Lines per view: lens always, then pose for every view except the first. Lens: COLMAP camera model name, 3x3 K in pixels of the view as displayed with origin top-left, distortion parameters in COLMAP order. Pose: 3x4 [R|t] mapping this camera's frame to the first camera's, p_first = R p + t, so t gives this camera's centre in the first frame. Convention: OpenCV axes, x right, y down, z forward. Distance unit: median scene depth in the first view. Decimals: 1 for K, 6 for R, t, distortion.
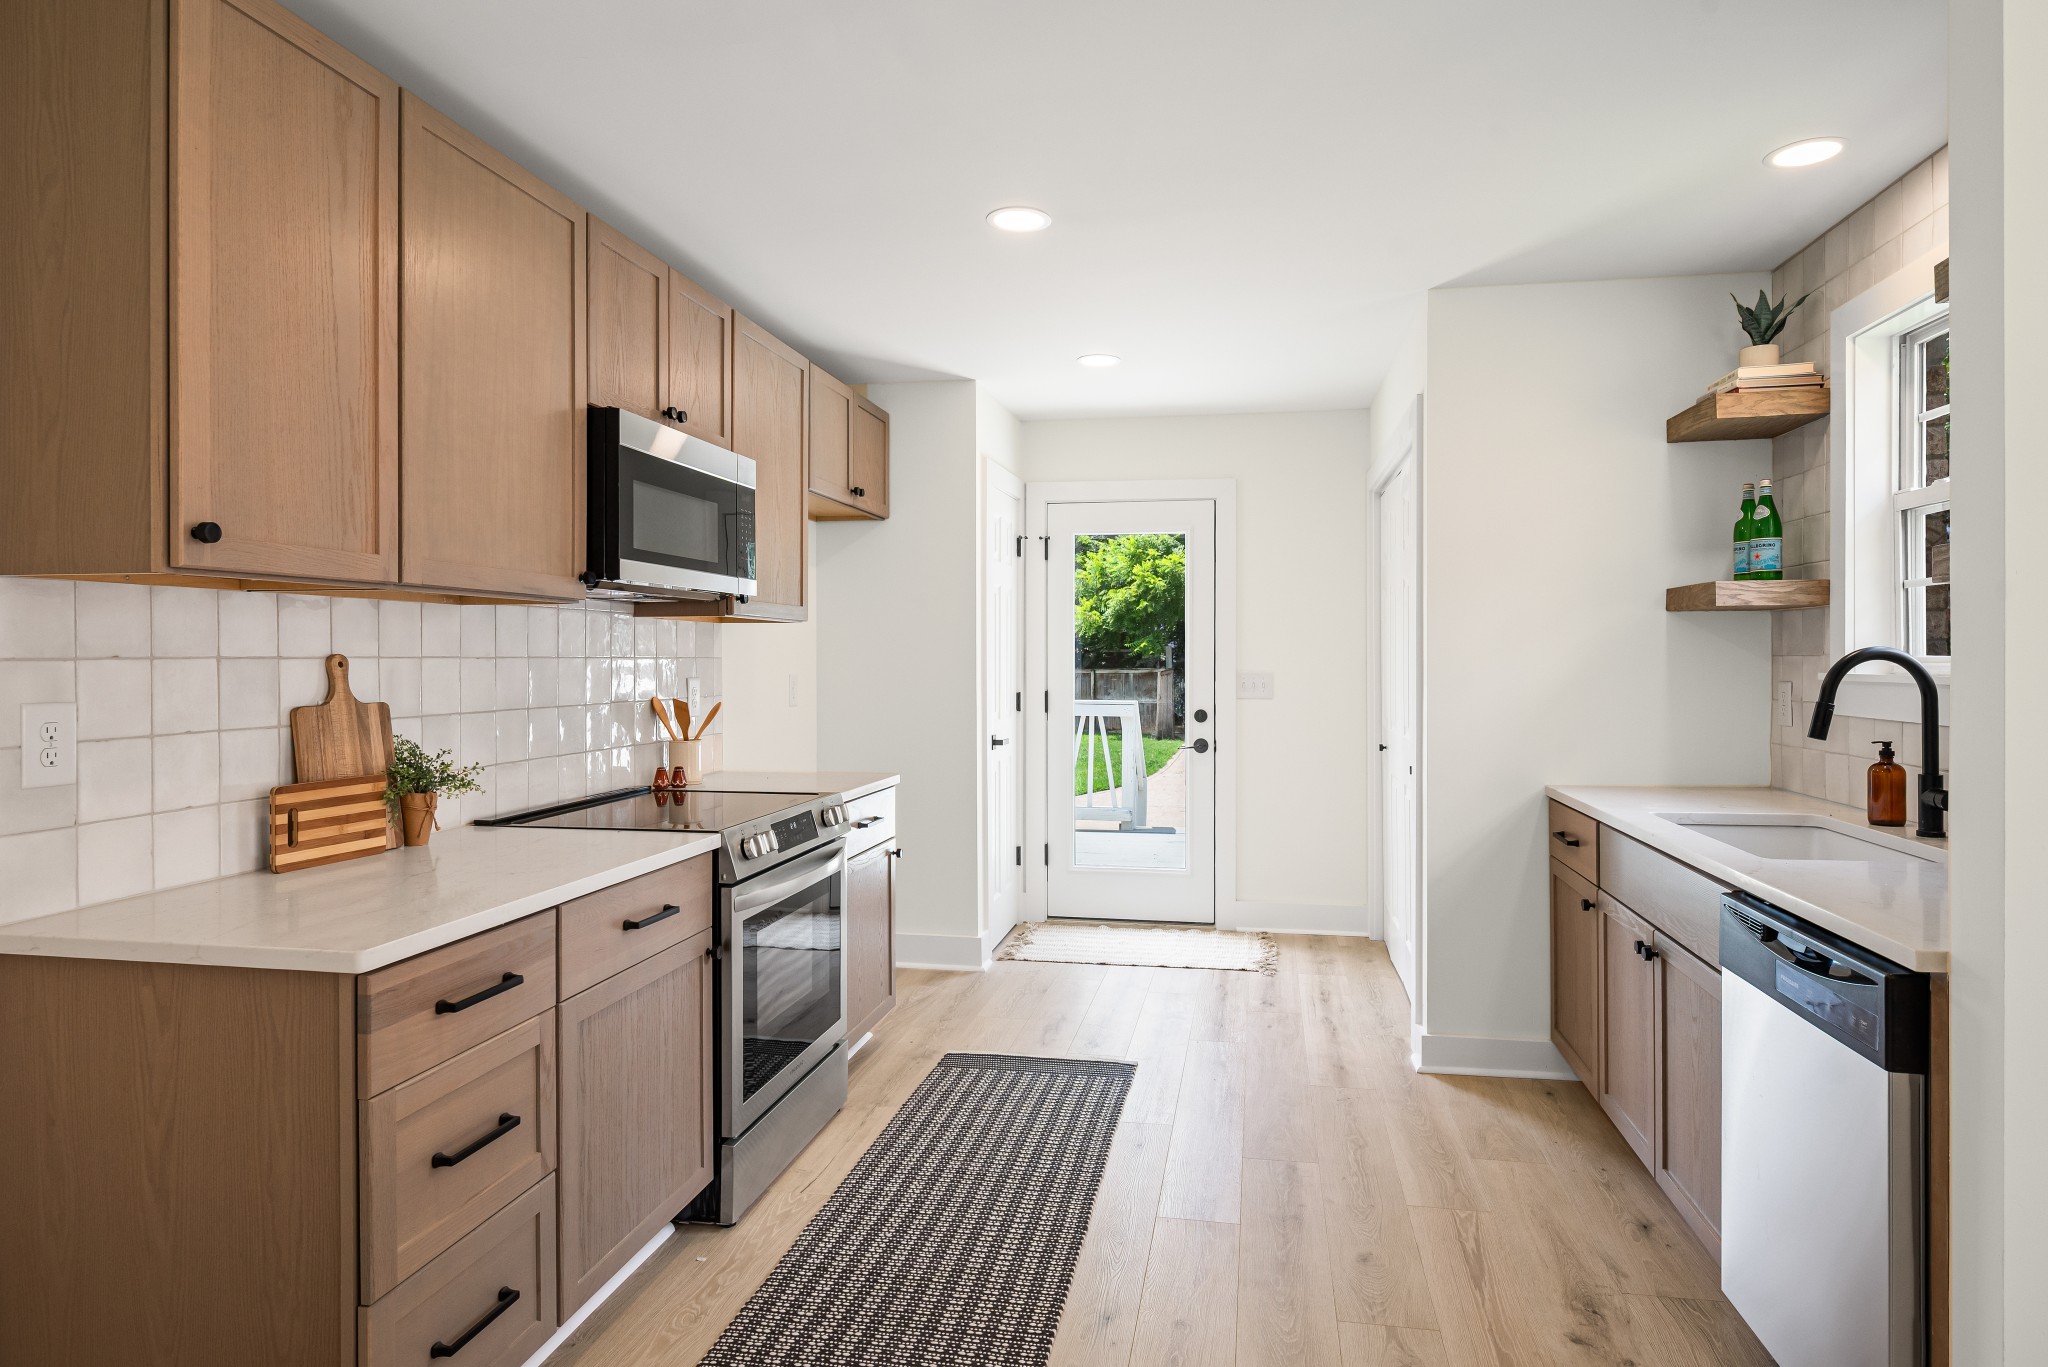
lens RADIAL K [[1184.9, 0, 1049.9], [0, 1184.9, 654.3], [0, 0, 1]] dist [-0.002155, -0.001315]
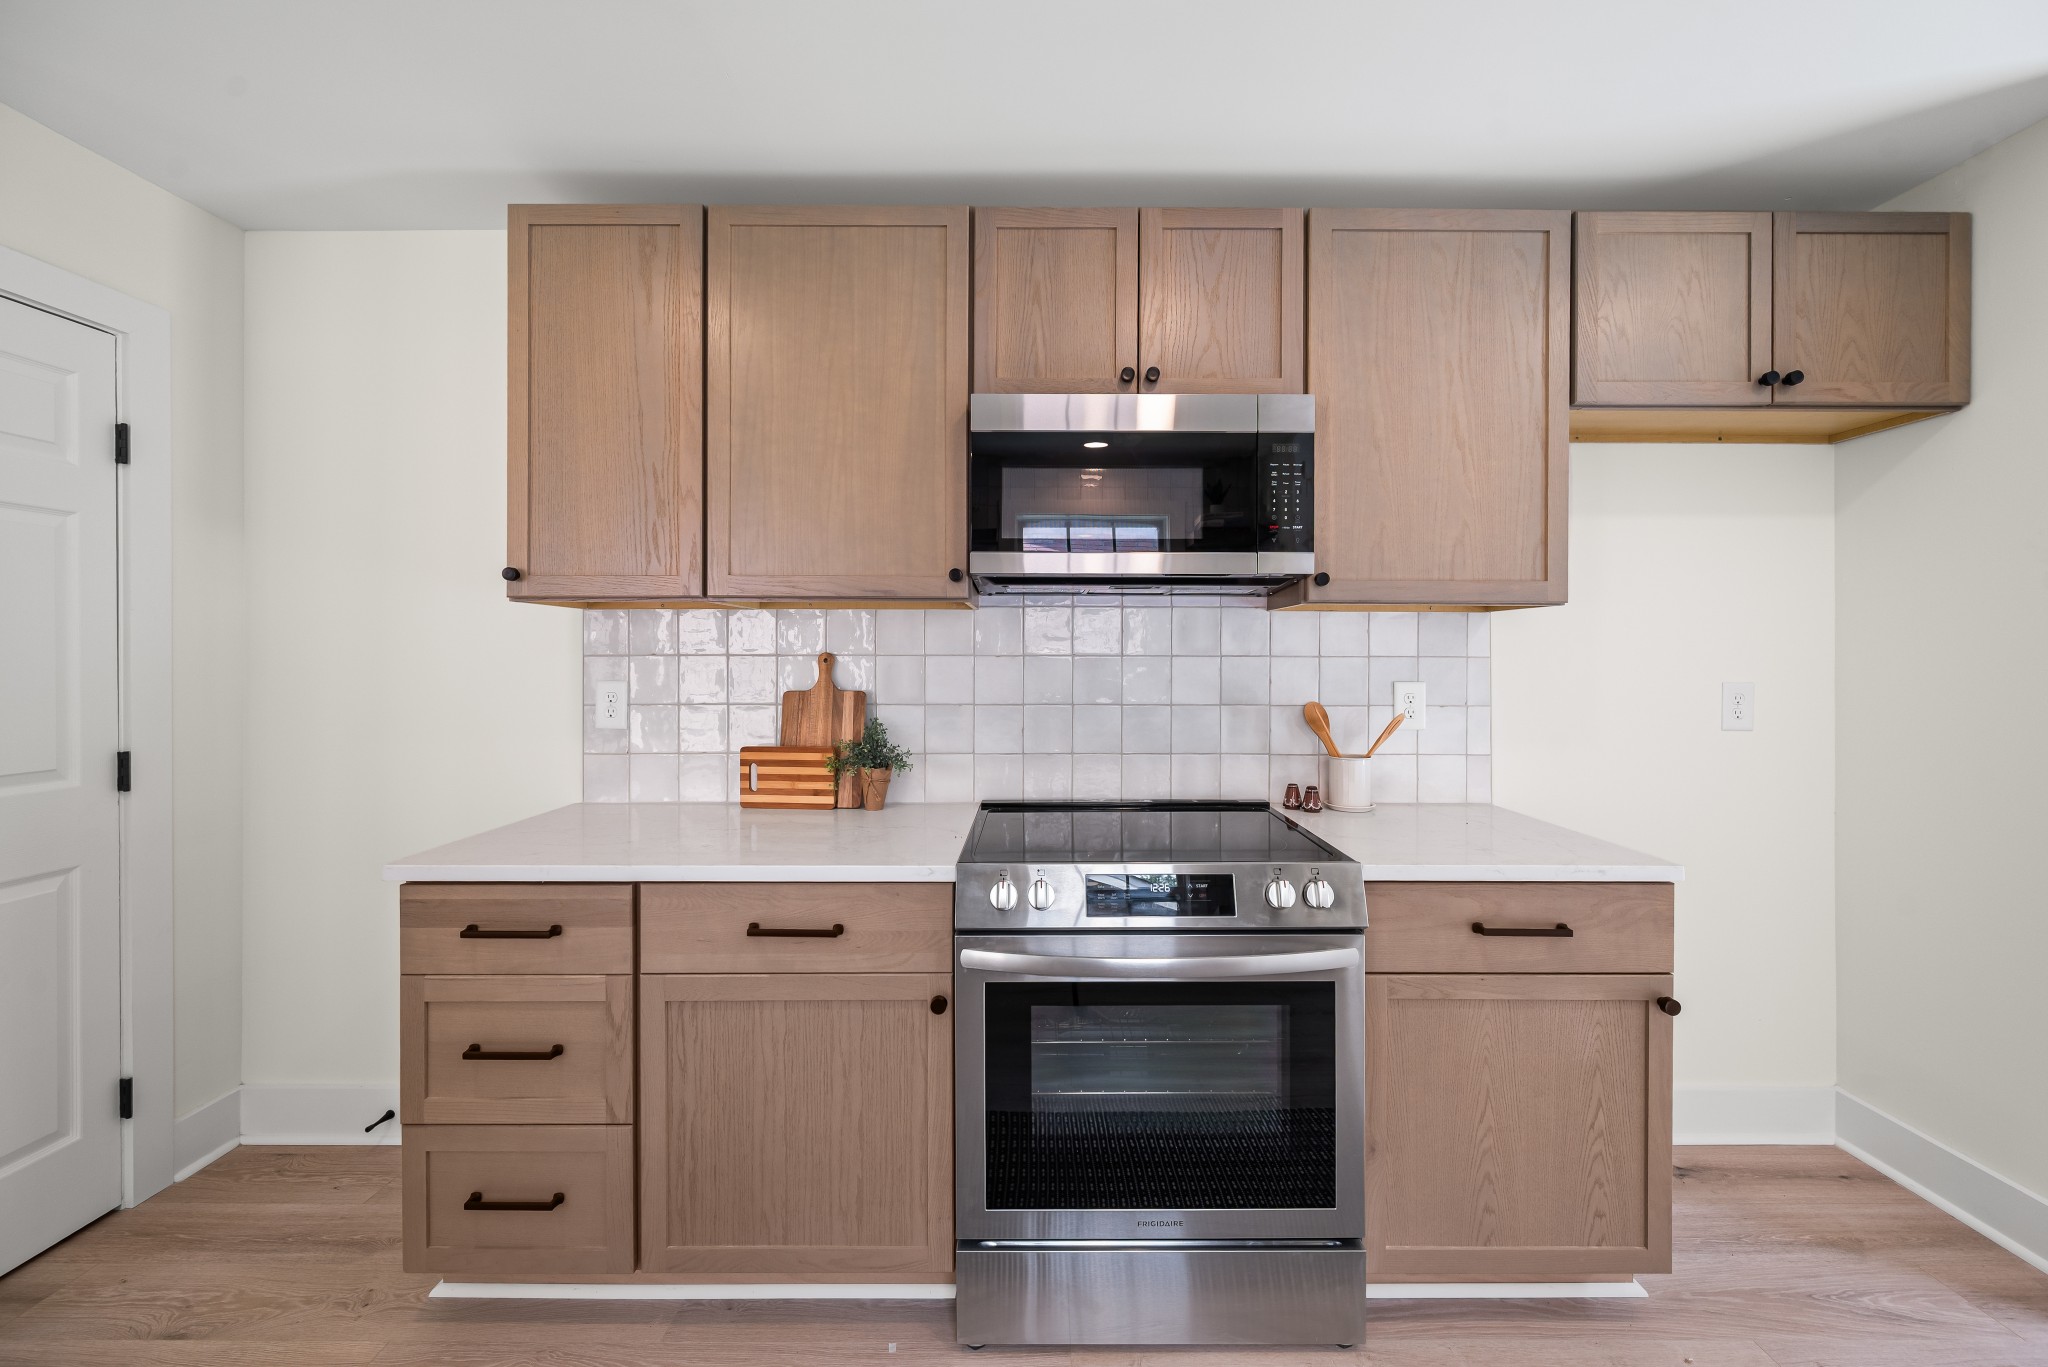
lens RADIAL K [[809.4, 0, 1031.0], [0, 809.4, 657.6], [0, 0, 1]] dist [-0.000953, -0.000056]
pose [[0.175055, 0.003051, -0.984554, 0.241575], [0.000334, 0.999995, 0.003158, 0.002001], [0.984559, -0.000882, 0.175053, 0.785871]]
